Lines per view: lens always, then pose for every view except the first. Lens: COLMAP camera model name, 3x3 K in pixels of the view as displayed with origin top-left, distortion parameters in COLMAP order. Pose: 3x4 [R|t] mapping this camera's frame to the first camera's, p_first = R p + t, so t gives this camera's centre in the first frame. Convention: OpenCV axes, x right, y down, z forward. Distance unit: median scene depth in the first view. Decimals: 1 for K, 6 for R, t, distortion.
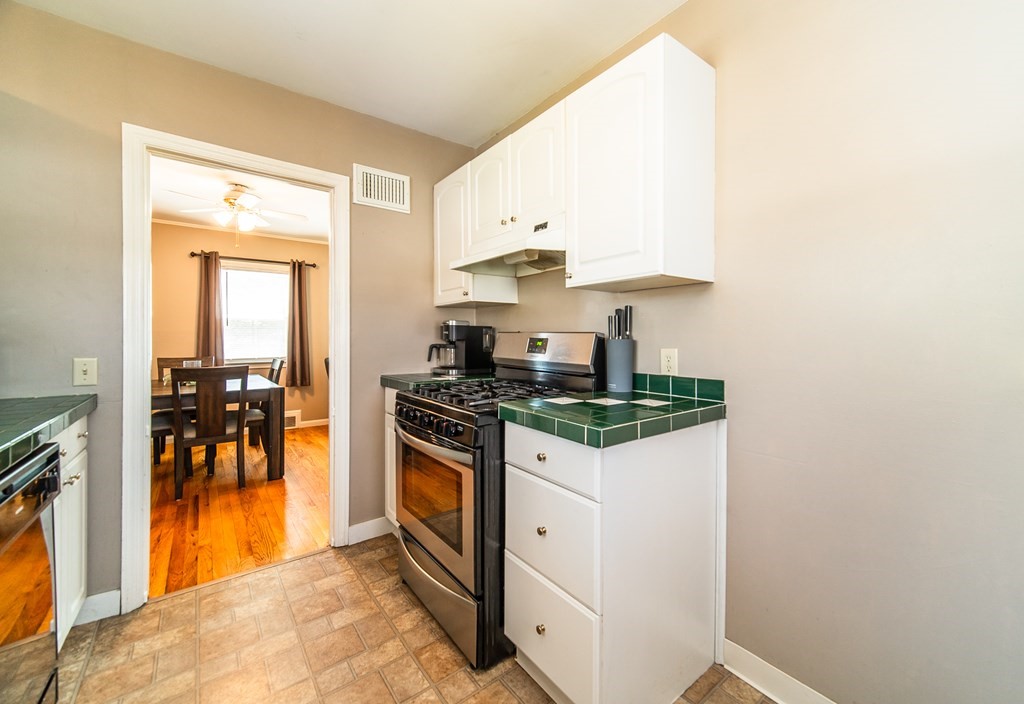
lens RADIAL K [[422.3, 0, 535.1], [0, 422.3, 342.7], [0, 0, 1]] dist [0.014173, 0.001629]
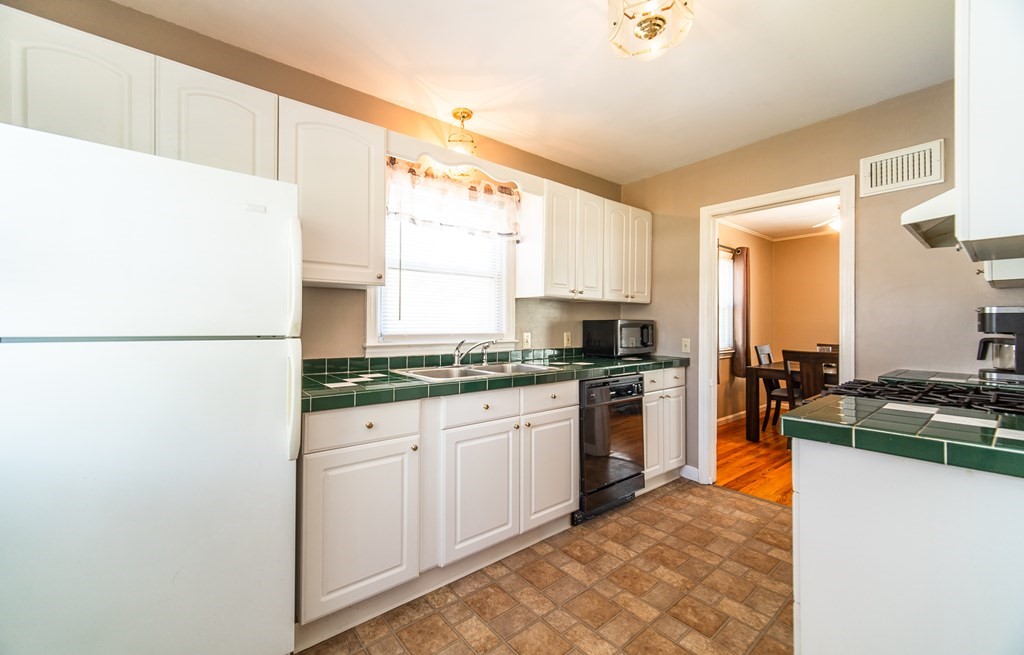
lens RADIAL K [[405.4, 0, 509.6], [0, 405.4, 329.3], [0, 0, 1]] dist [-0.000236, -0.000150]
pose [[0.015509, 0.008365, -0.999845, 0.692843], [-0.014874, 0.999856, 0.008135, -0.007236], [0.999769, 0.014746, 0.015631, 0.178847]]
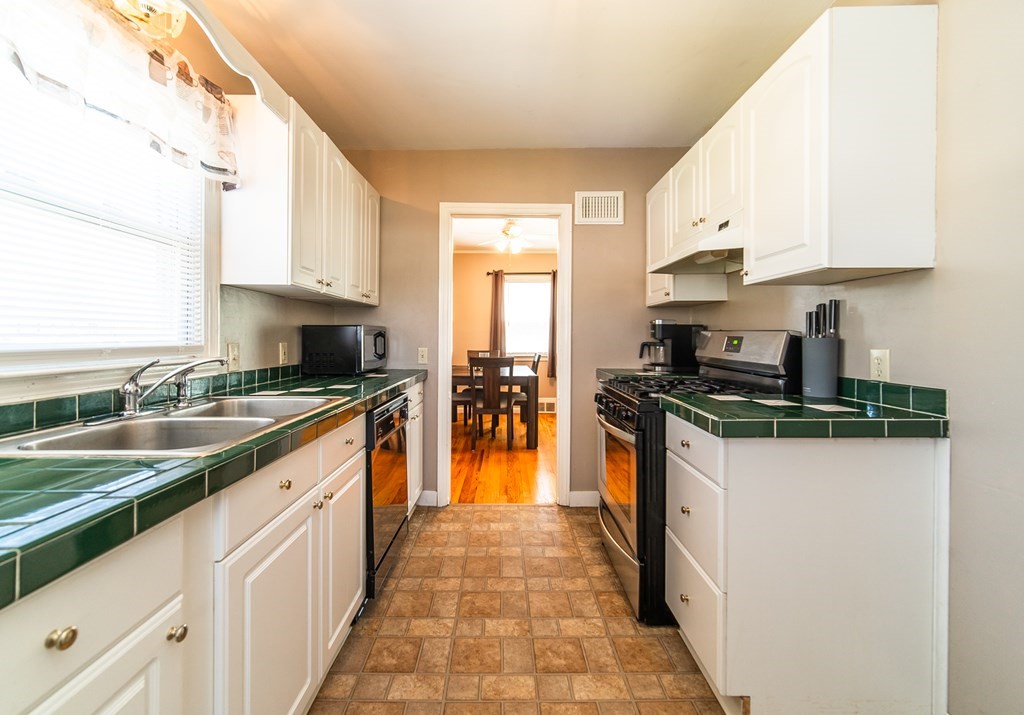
lens RADIAL K [[444.8, 0, 501.6], [0, 444.8, 342.6], [0, 0, 1]] dist [0.016905, -0.000704]
pose [[0.780774, 0.011324, -0.624711, 0.261942], [-0.010013, 0.999934, 0.005611, 0.003006], [0.624734, 0.001874, 0.780836, -0.154007]]
